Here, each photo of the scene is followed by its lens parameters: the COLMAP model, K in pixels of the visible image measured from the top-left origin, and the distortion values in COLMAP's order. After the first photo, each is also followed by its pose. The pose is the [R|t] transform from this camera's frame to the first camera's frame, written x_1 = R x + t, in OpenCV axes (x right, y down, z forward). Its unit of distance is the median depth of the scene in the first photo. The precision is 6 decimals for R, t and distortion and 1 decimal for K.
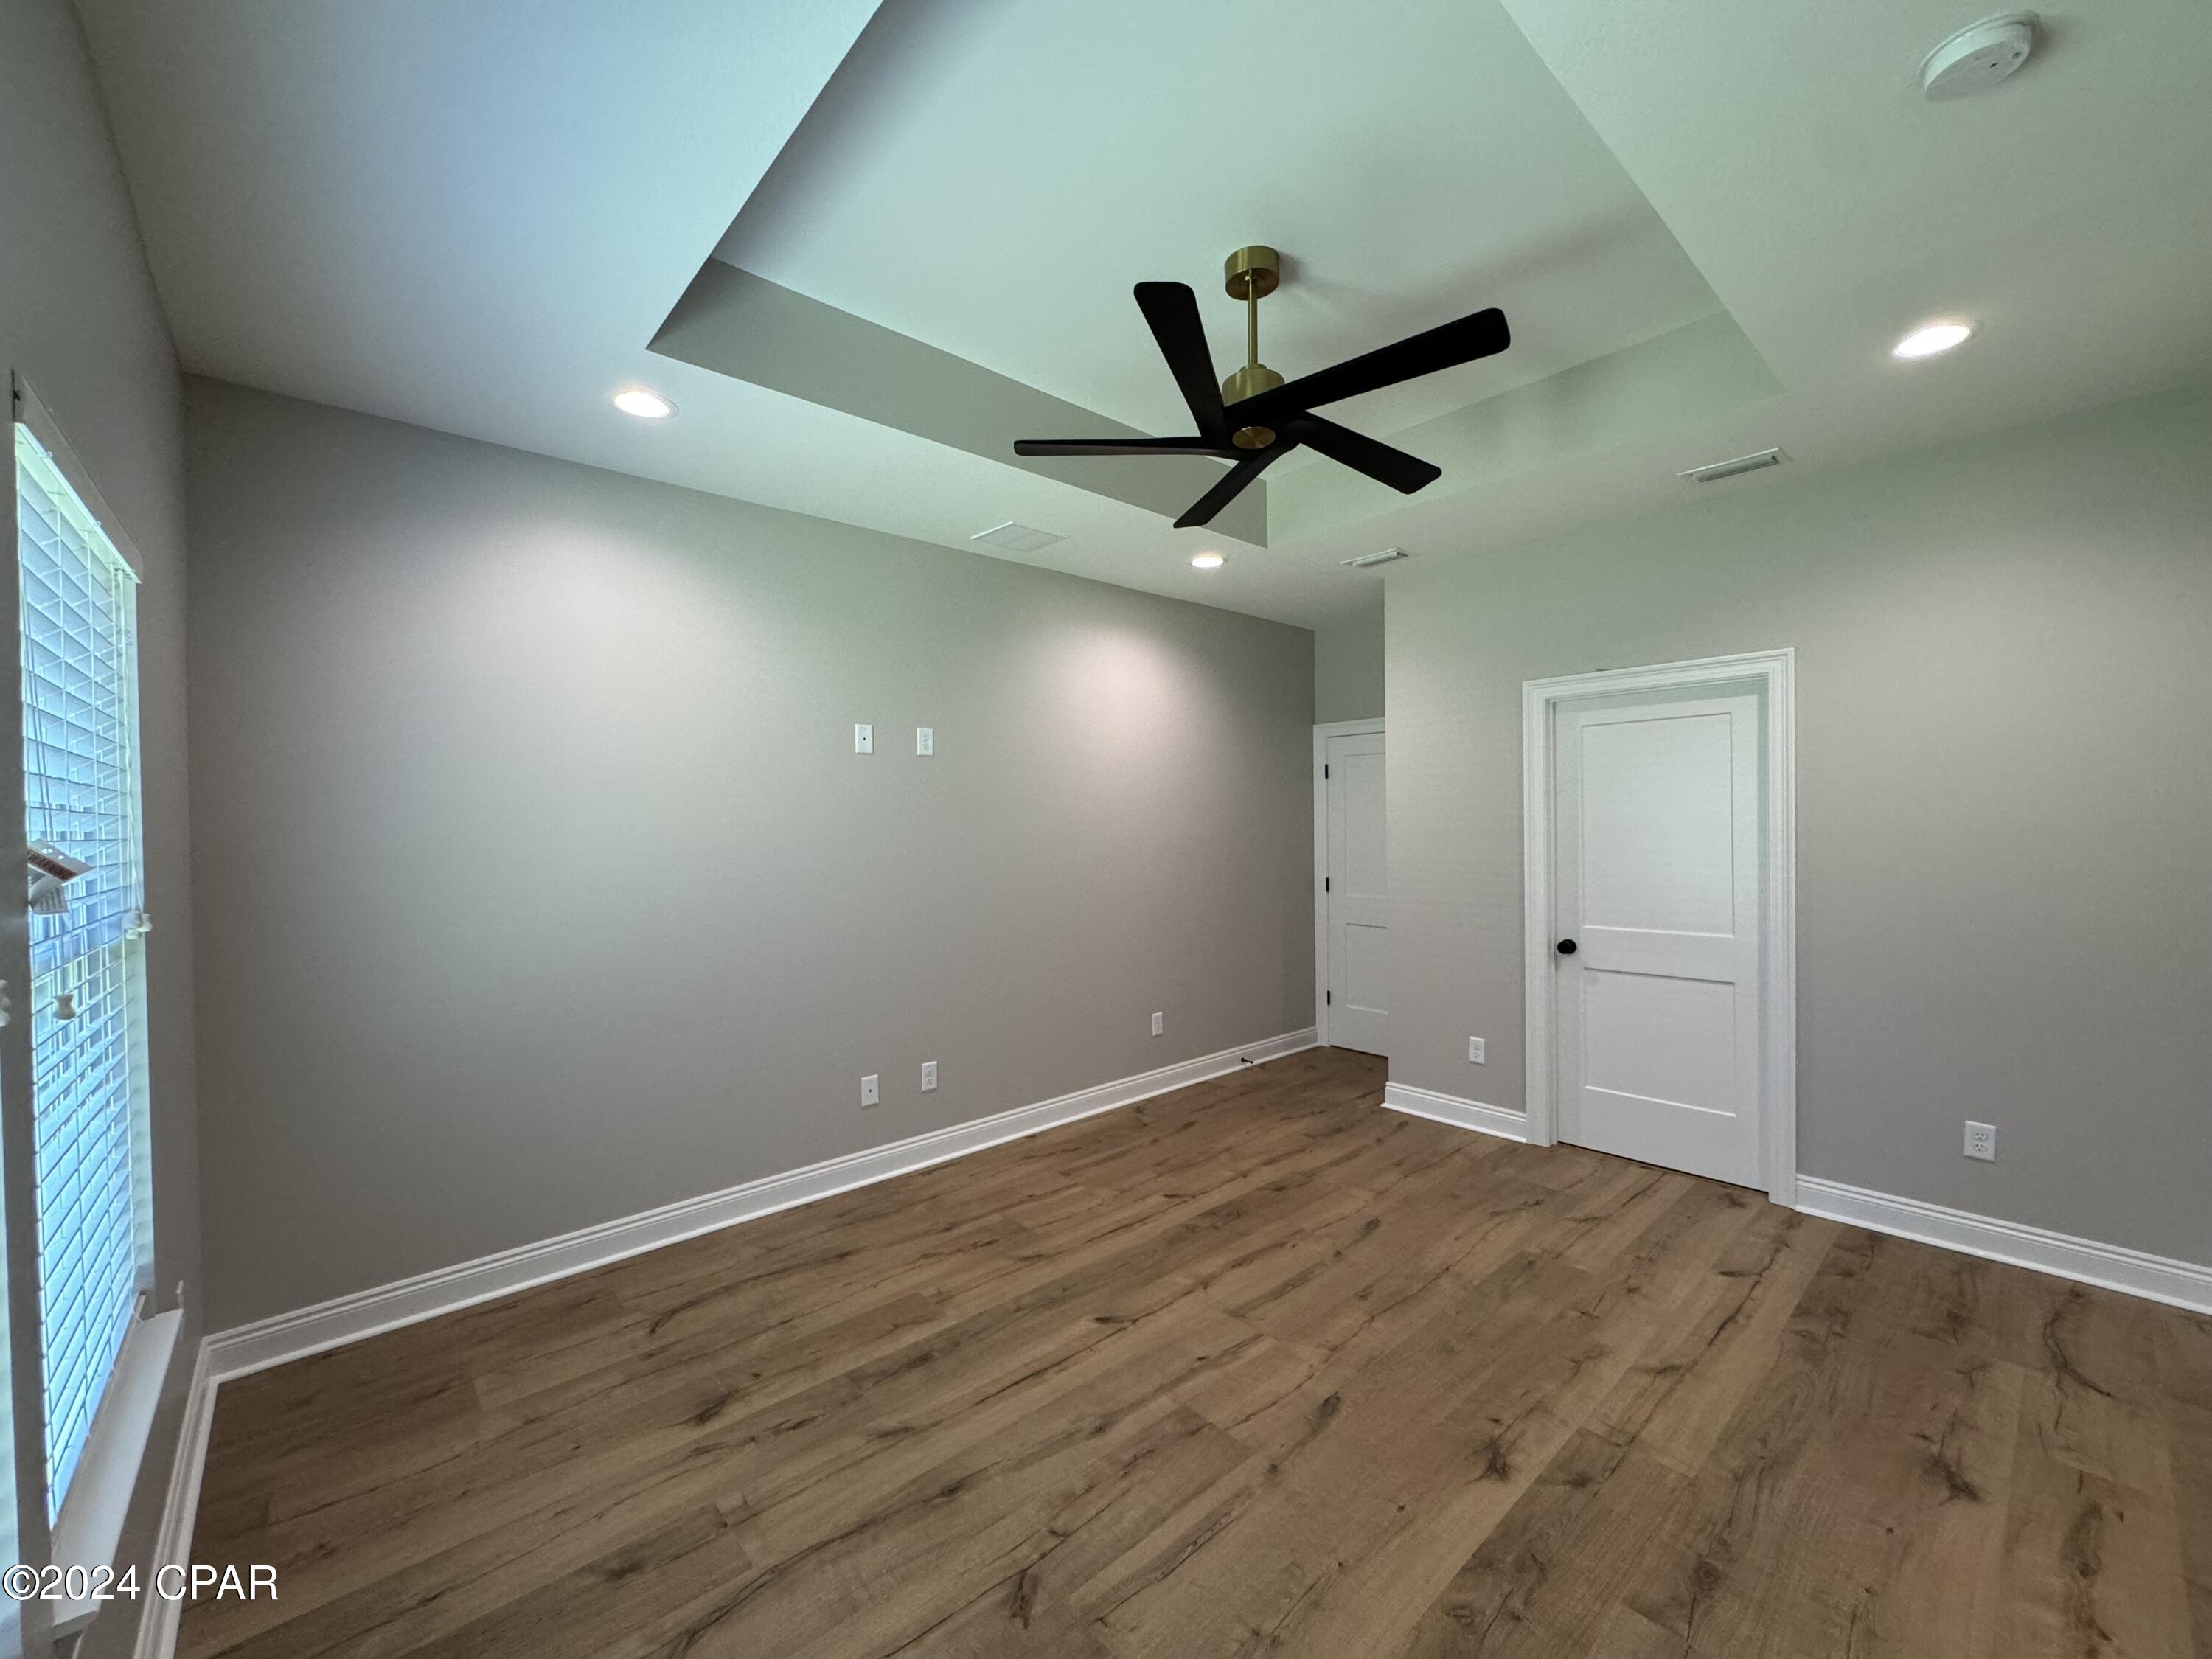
lens RADIAL K [[881.5, 0, 1114.3], [0, 881.5, 835.8], [0, 0, 1]] dist [-0.000953, -0.000888]
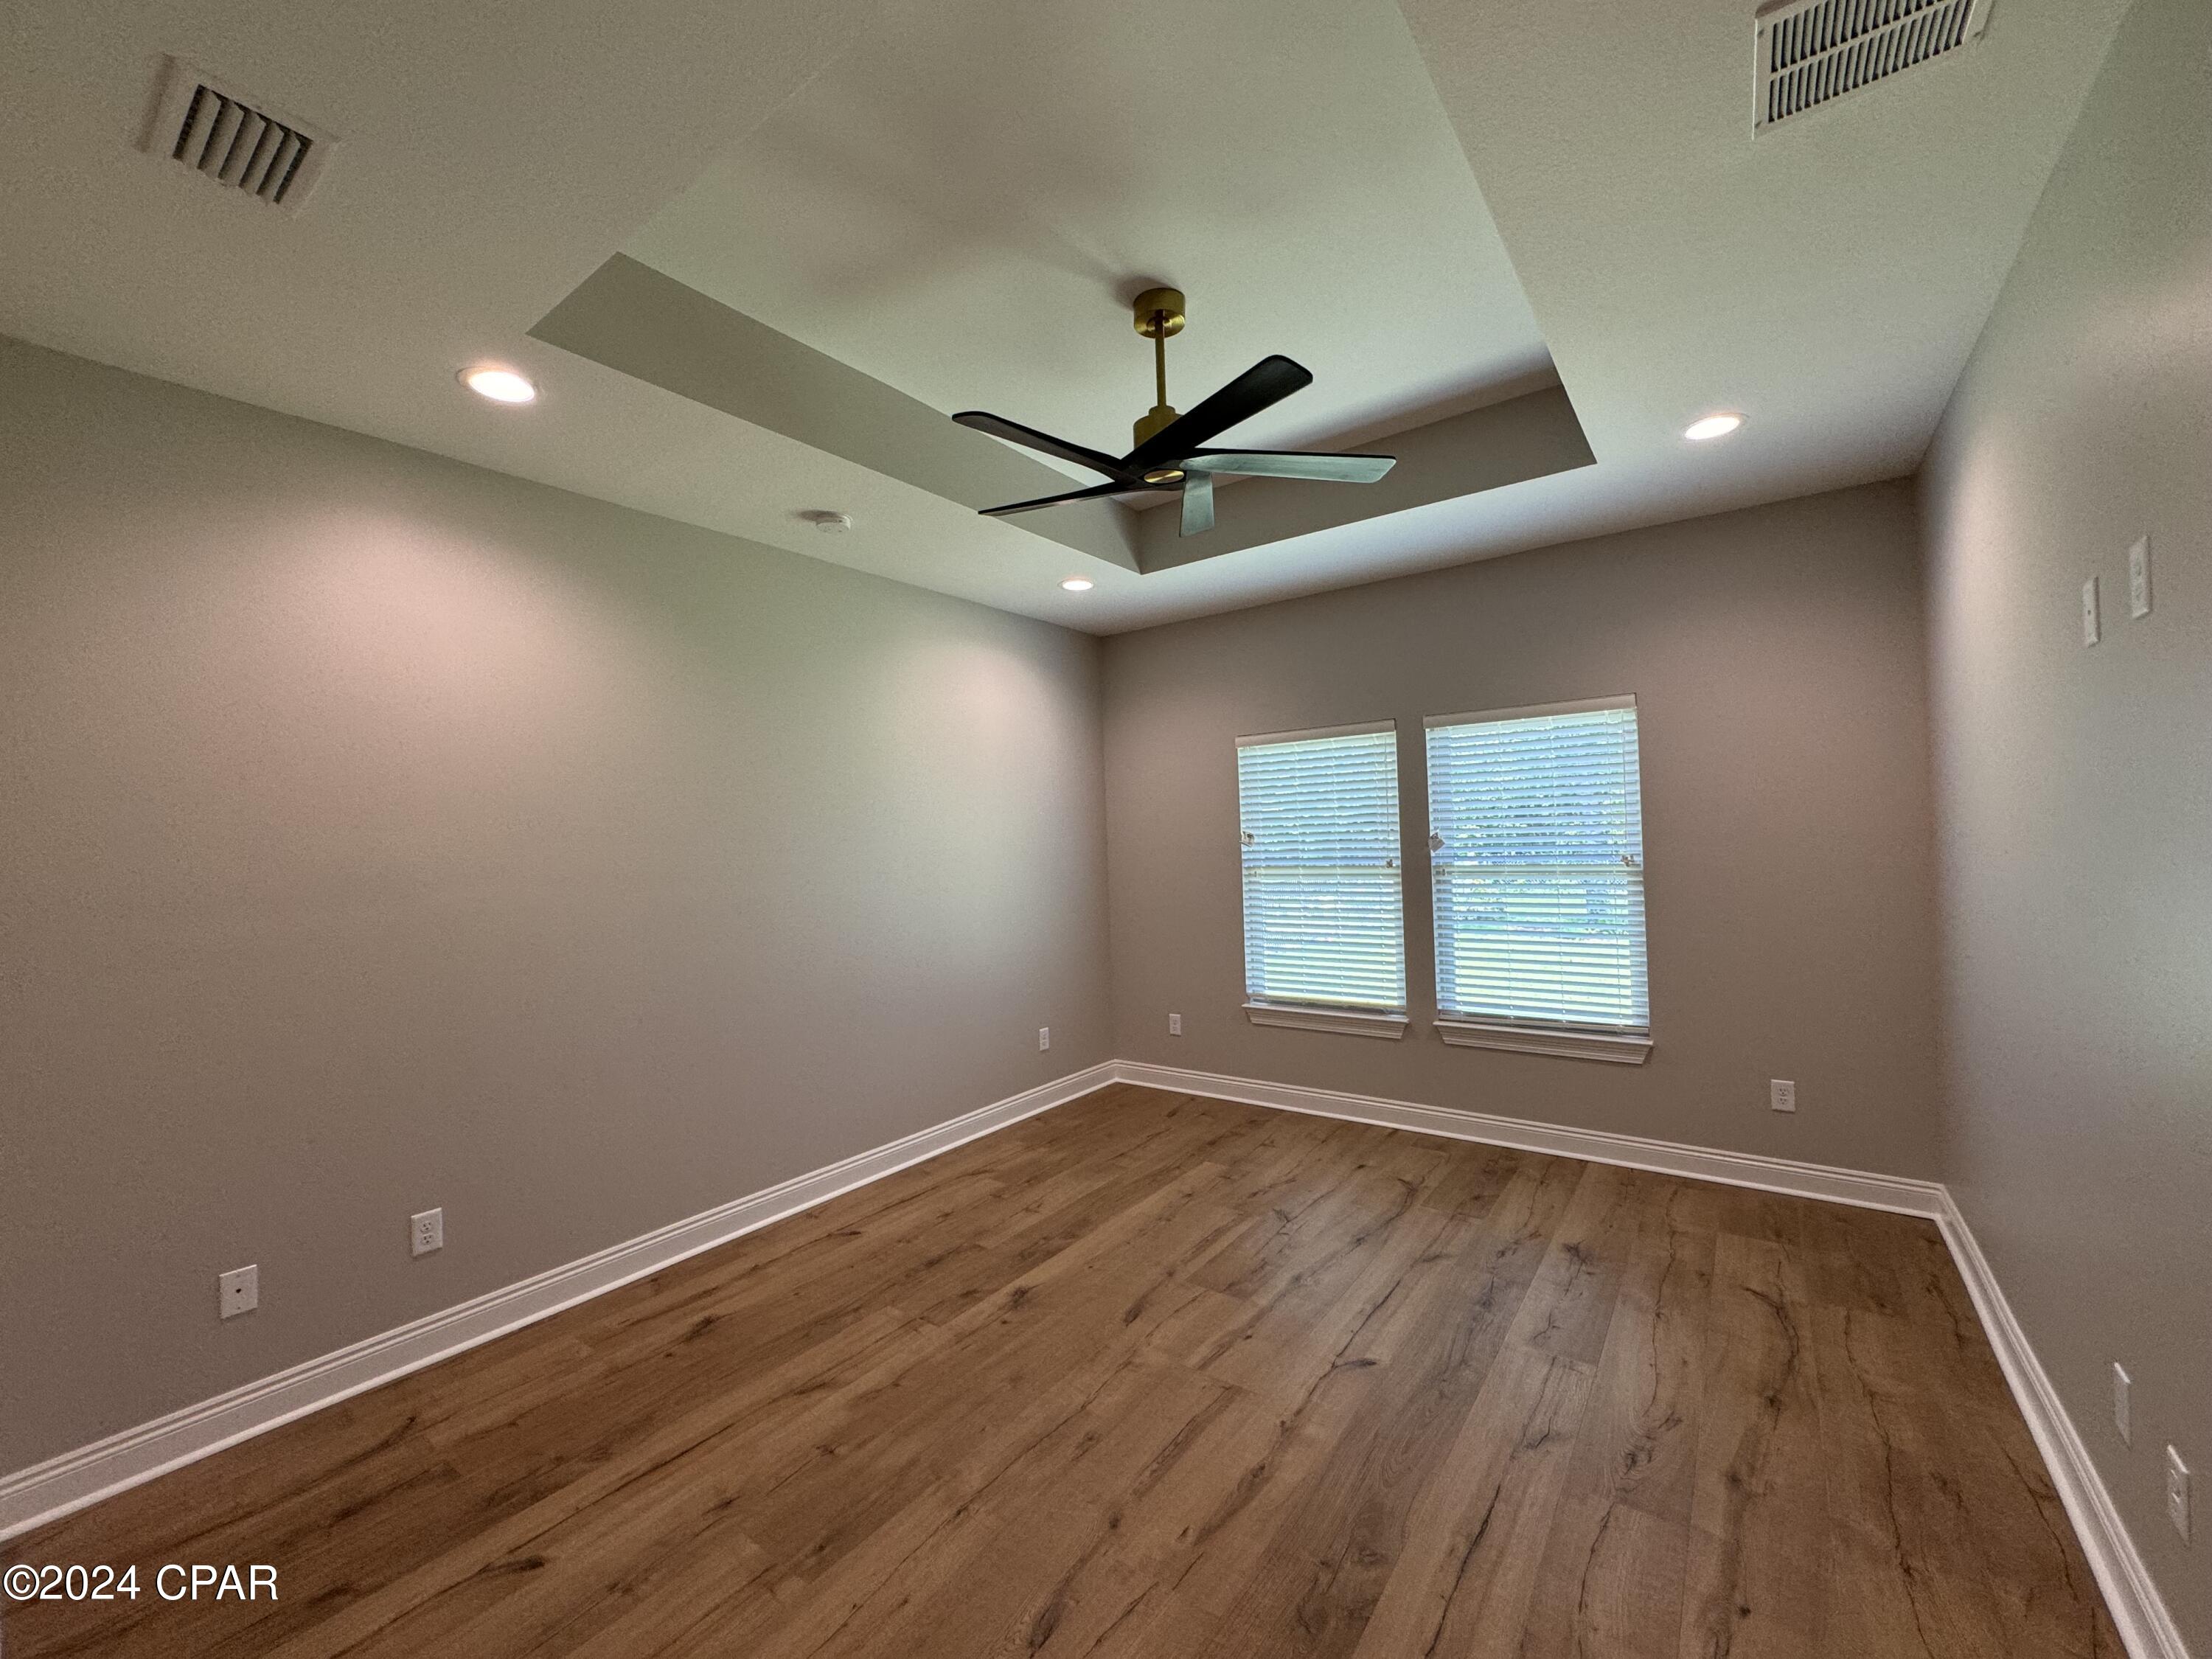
lens RADIAL K [[881.5, 0, 1099.4], [0, 881.5, 819.7], [0, 0, 1]] dist [-0.000953, -0.000888]
pose [[-0.981029, 0.040934, -0.189492, 0.449413], [0.042207, 0.999105, -0.002689, -0.039178], [0.189212, -0.010636, -0.981879, 2.002286]]
